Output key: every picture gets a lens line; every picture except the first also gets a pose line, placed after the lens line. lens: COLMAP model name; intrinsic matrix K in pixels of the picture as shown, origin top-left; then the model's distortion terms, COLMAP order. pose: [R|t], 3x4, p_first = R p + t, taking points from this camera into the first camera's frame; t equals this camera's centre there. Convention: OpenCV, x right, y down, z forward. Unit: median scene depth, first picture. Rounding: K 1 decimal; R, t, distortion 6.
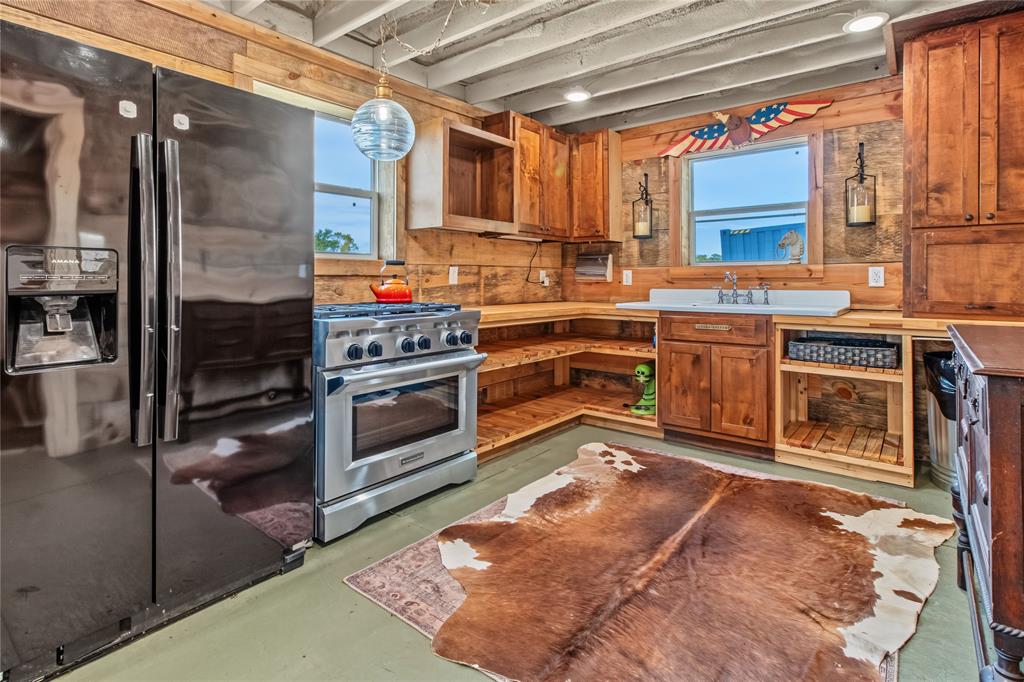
lens RADIAL K [[490.9, 0, 529.3], [0, 490.9, 279.3], [0, 0, 1]] dist [0.000747, -0.000123]
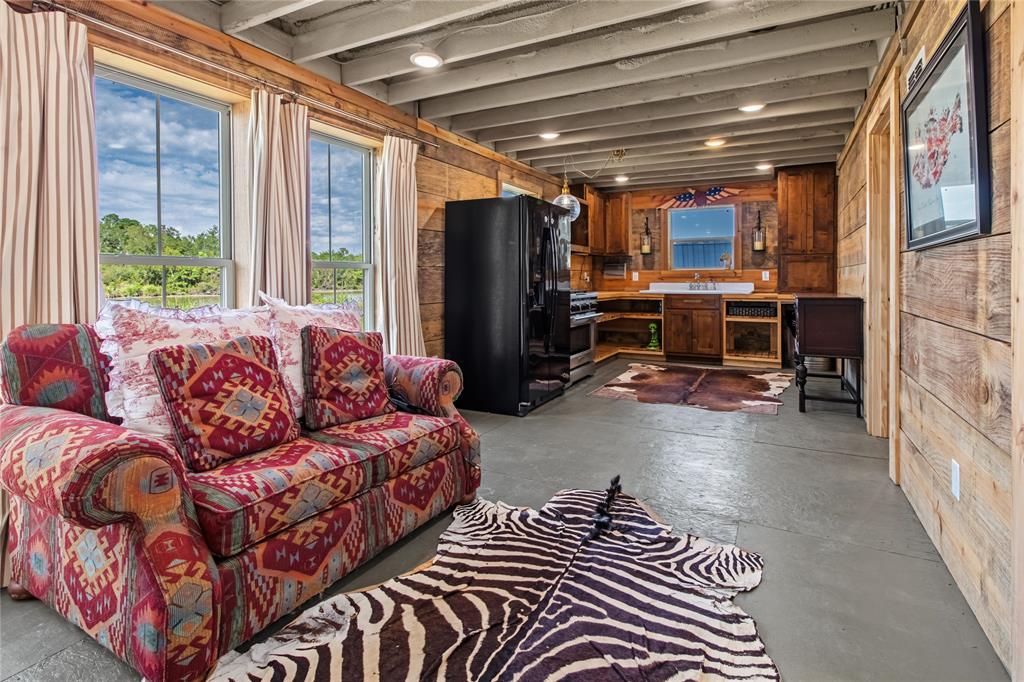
lens RADIAL K [[490.9, 0, 529.1], [0, 490.9, 283.8], [0, 0, 1]] dist [0.000747, -0.000123]
pose [[0.981198, -0.005695, 0.192919, -0.639496], [0.003221, 0.999908, 0.013139, -0.002373], [-0.192976, -0.012270, 0.981127, -0.798937]]
